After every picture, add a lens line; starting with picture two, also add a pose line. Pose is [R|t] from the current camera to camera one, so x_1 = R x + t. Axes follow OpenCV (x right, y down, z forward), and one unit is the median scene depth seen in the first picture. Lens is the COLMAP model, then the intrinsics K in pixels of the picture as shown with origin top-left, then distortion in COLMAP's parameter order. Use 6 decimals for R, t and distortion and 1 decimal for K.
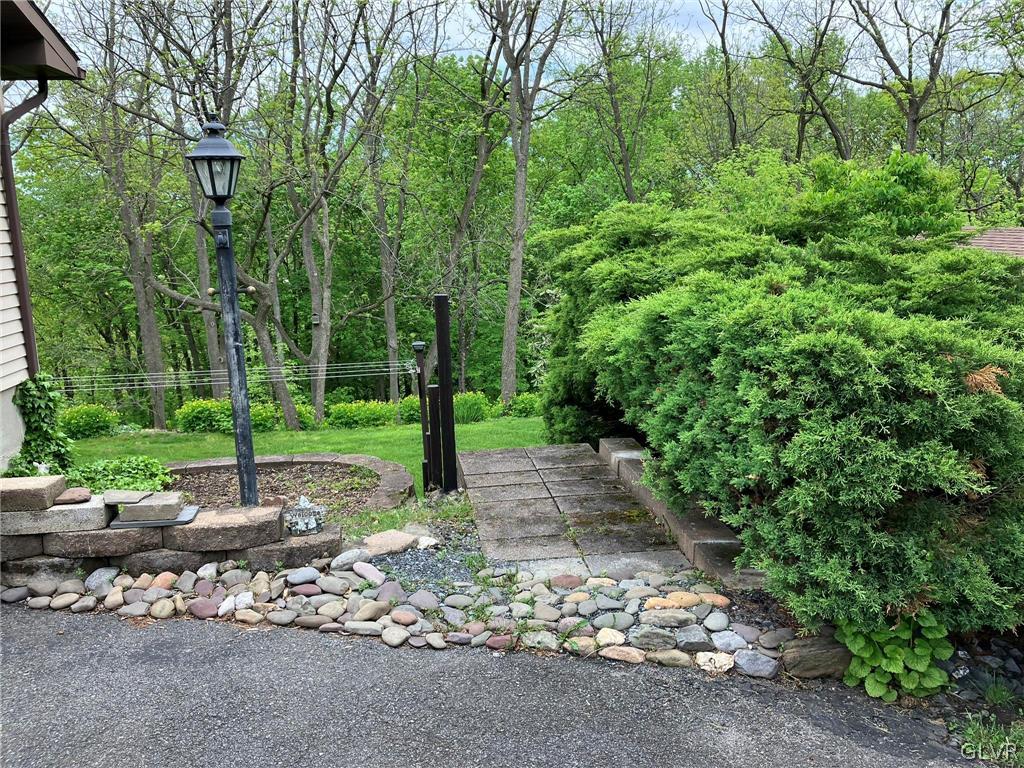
lens RADIAL K [[833.9, 0, 529.2], [0, 833.9, 386.5], [0, 0, 1]] dist [0.010494, -0.002323]
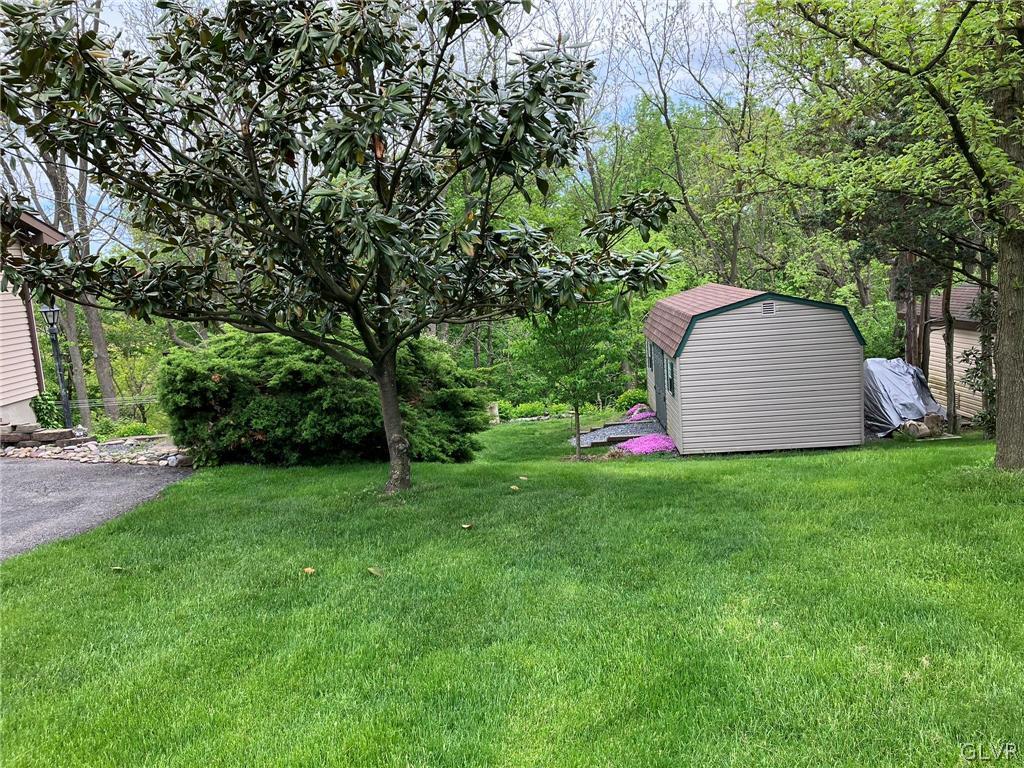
lens RADIAL K [[833.9, 0, 529.2], [0, 833.9, 386.5], [0, 0, 1]] dist [0.010494, -0.002323]
pose [[0.991045, -0.019720, -0.132063, 1.766805], [0.014194, 0.998989, -0.042654, 0.154661], [0.132770, 0.040398, 0.990323, -1.778724]]
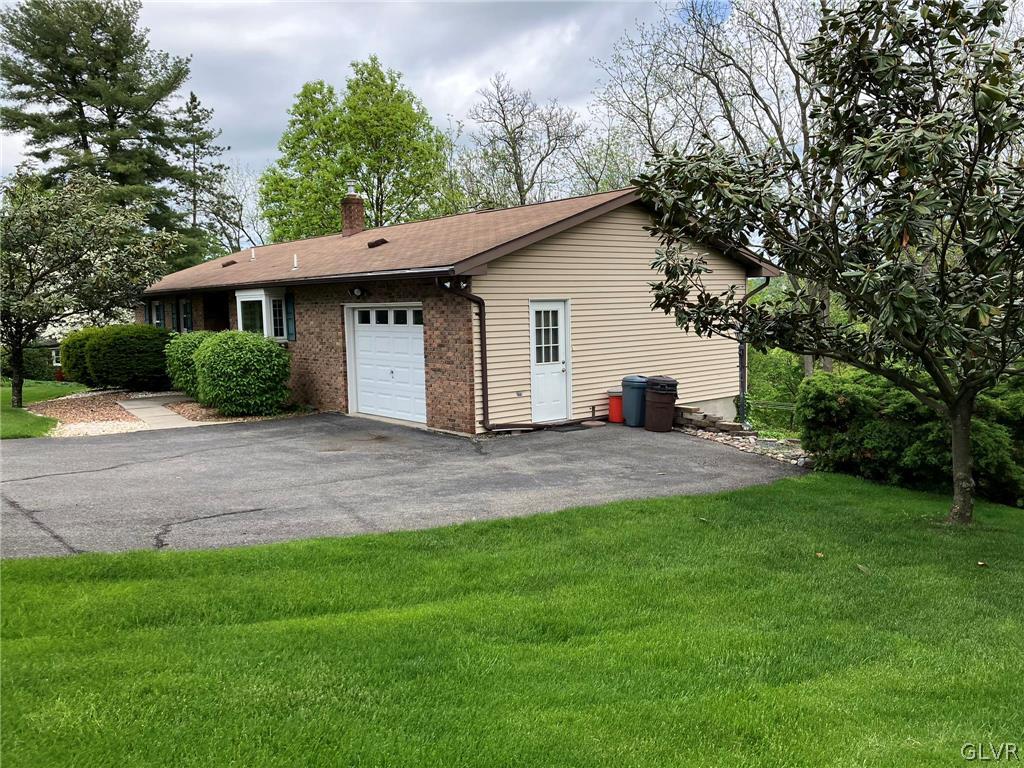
lens RADIAL K [[833.9, 0, 529.2], [0, 833.9, 386.5], [0, 0, 1]] dist [0.010494, -0.002323]
pose [[0.560527, 0.091821, -0.823030, 2.390052], [-0.155065, 0.987894, 0.004607, 0.118365], [0.813489, 0.125041, 0.567979, -2.067159]]
